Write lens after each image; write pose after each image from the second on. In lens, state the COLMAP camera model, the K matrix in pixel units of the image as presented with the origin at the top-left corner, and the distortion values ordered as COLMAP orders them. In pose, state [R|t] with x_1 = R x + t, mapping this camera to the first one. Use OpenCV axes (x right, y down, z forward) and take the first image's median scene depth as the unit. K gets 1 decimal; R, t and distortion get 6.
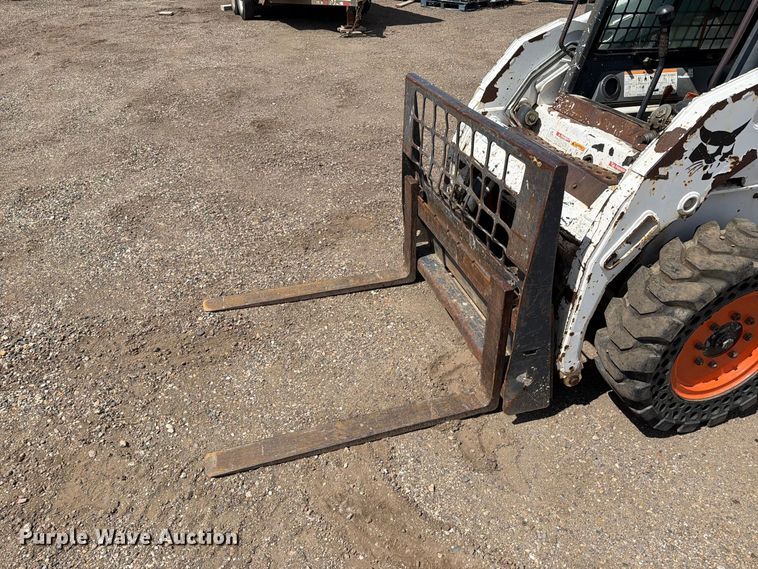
lens RADIAL K [[536.1, 0, 385.3], [0, 536.1, 282.6], [0, 0, 1]] dist [0.041106, -0.050078]
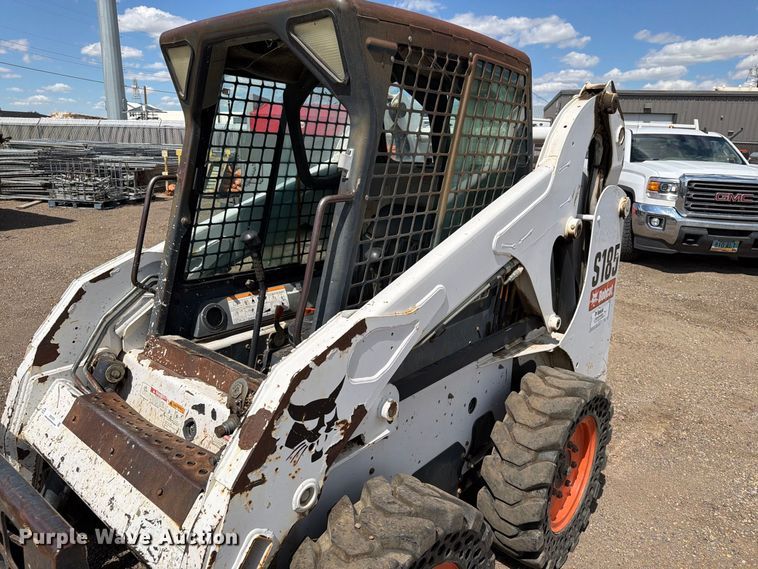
lens RADIAL K [[533.7, 0, 376.9], [0, 533.7, 275.1], [0, 0, 1]] dist [0.054518, -0.069873]
pose [[0.842445, -0.114158, 0.526549, 0.207681], [0.275714, 0.930981, -0.239283, -0.159411], [-0.462891, 0.346760, 0.815775, 0.180295]]
